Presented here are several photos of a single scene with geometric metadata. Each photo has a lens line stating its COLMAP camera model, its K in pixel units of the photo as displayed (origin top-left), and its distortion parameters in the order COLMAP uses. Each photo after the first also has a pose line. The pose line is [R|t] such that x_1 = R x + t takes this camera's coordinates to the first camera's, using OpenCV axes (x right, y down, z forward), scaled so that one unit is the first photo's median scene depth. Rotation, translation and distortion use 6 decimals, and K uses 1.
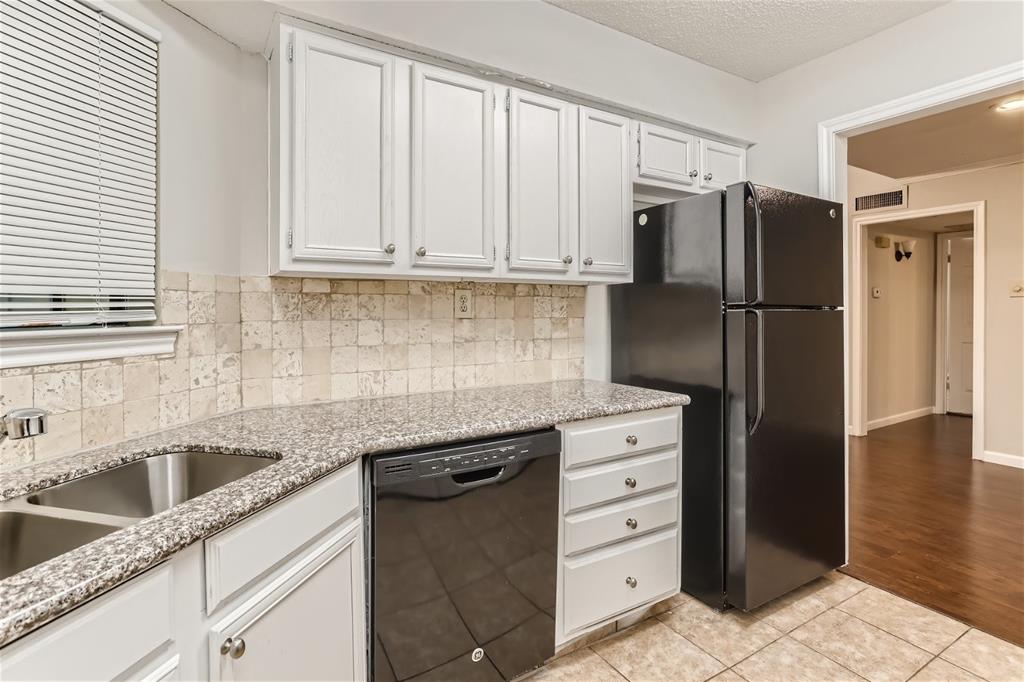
lens RADIAL K [[502.9, 0, 524.4], [0, 502.9, 313.1], [0, 0, 1]] dist [-0.020107, 0.005559]
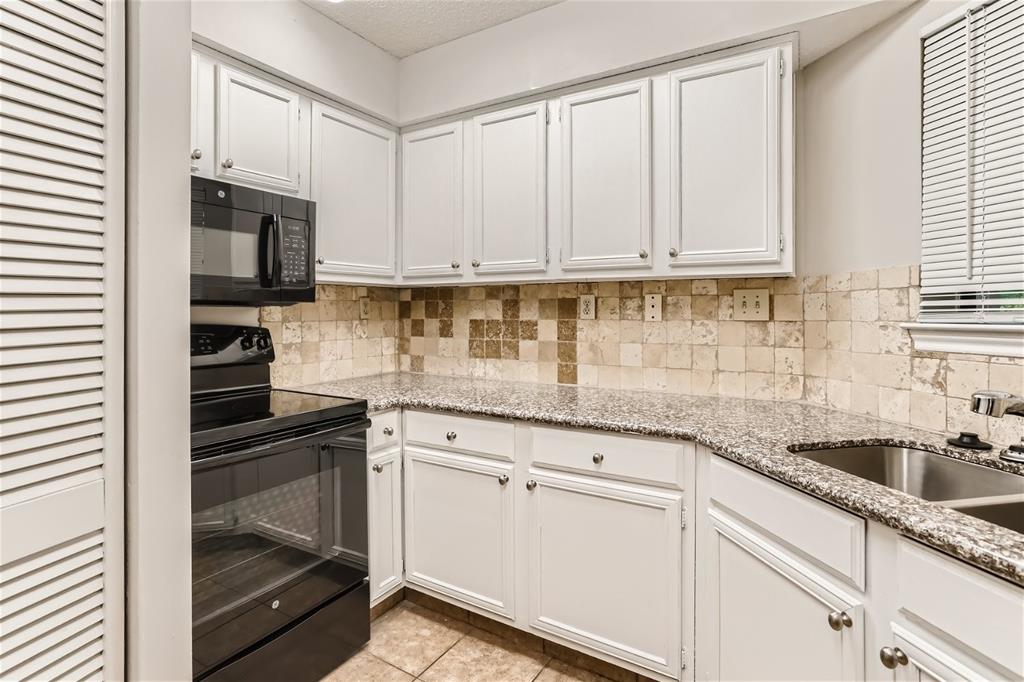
lens RADIAL K [[502.9, 0, 516.2], [0, 502.9, 301.7], [0, 0, 1]] dist [-0.020107, 0.005559]
pose [[-0.878314, 0.000446, -0.478084, 0.530306], [-0.002119, 0.999986, 0.004827, -0.021713], [0.478080, 0.005252, -0.878301, 1.523103]]
